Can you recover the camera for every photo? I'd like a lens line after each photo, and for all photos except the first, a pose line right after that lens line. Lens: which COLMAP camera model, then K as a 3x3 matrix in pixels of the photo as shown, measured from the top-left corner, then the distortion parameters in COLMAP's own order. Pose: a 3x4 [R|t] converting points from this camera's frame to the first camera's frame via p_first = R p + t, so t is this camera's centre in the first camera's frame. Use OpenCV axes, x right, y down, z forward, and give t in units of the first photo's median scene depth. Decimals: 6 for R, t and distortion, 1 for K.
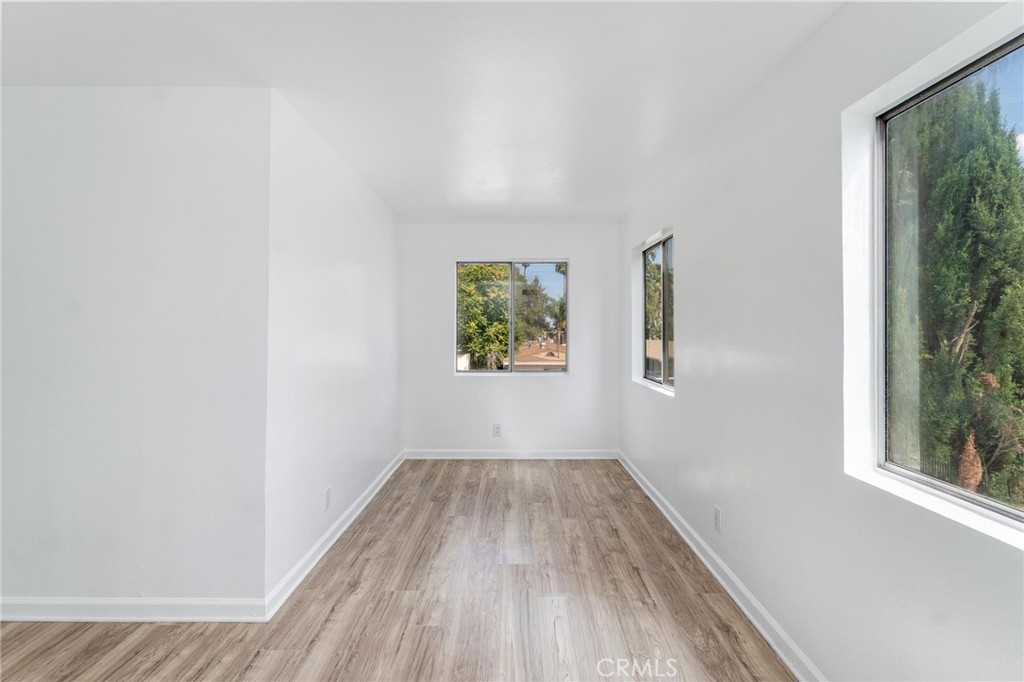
lens RADIAL K [[487.0, 0, 509.1], [0, 487.0, 335.7], [0, 0, 1]] dist [0.002743, -0.001608]
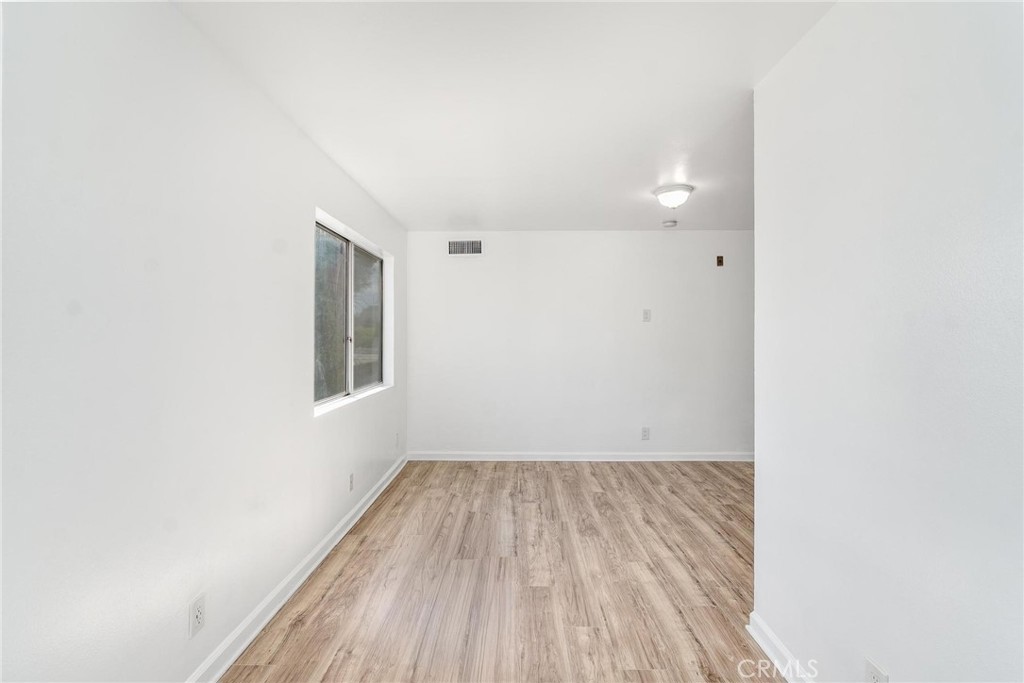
lens RADIAL K [[487.0, 0, 500.9], [0, 487.0, 332.5], [0, 0, 1]] dist [0.002743, -0.001608]
pose [[-0.999592, -0.009154, 0.027051, -0.008753], [-0.008910, 0.999919, 0.009140, -0.028517], [-0.027133, 0.008895, -0.999592, 1.927812]]
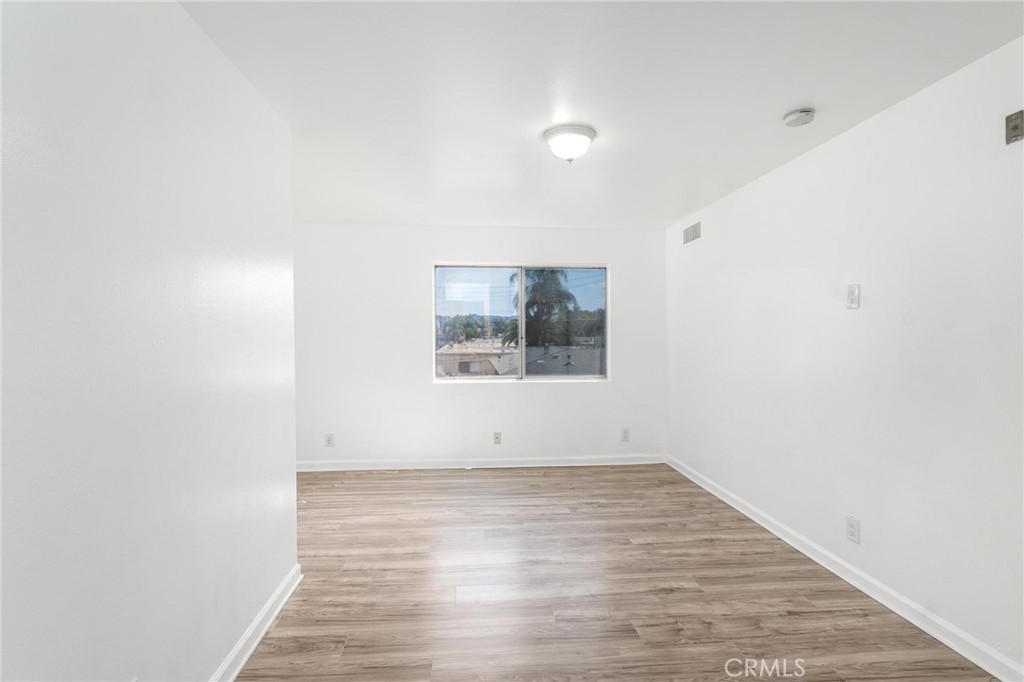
lens RADIAL K [[487.0, 0, 517.8], [0, 487.0, 341.7], [0, 0, 1]] dist [0.002743, -0.001608]
pose [[-0.095682, -0.021909, 0.995171, -1.678378], [0.013498, 0.999637, 0.023305, -0.025572], [-0.995320, 0.015663, -0.095352, 0.544462]]
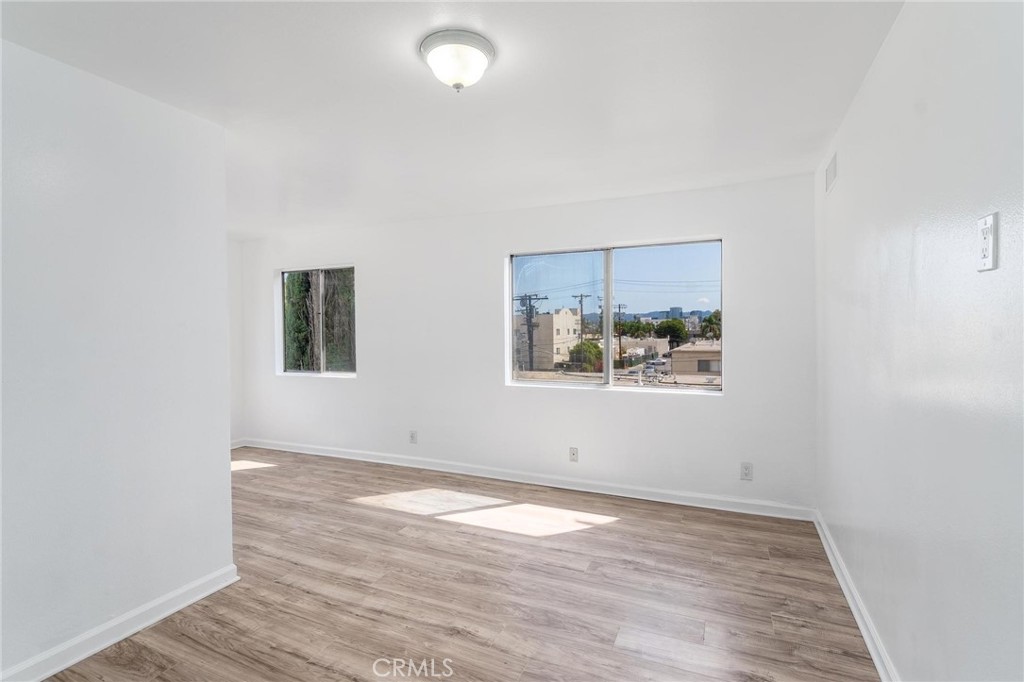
lens RADIAL K [[487.0, 0, 519.1], [0, 487.0, 337.3], [0, 0, 1]] dist [0.002743, -0.001608]
pose [[0.398587, -0.020611, 0.916899, -1.252776], [0.019082, 0.999717, 0.014177, -0.012522], [-0.916932, 0.011845, 0.398868, -0.112258]]
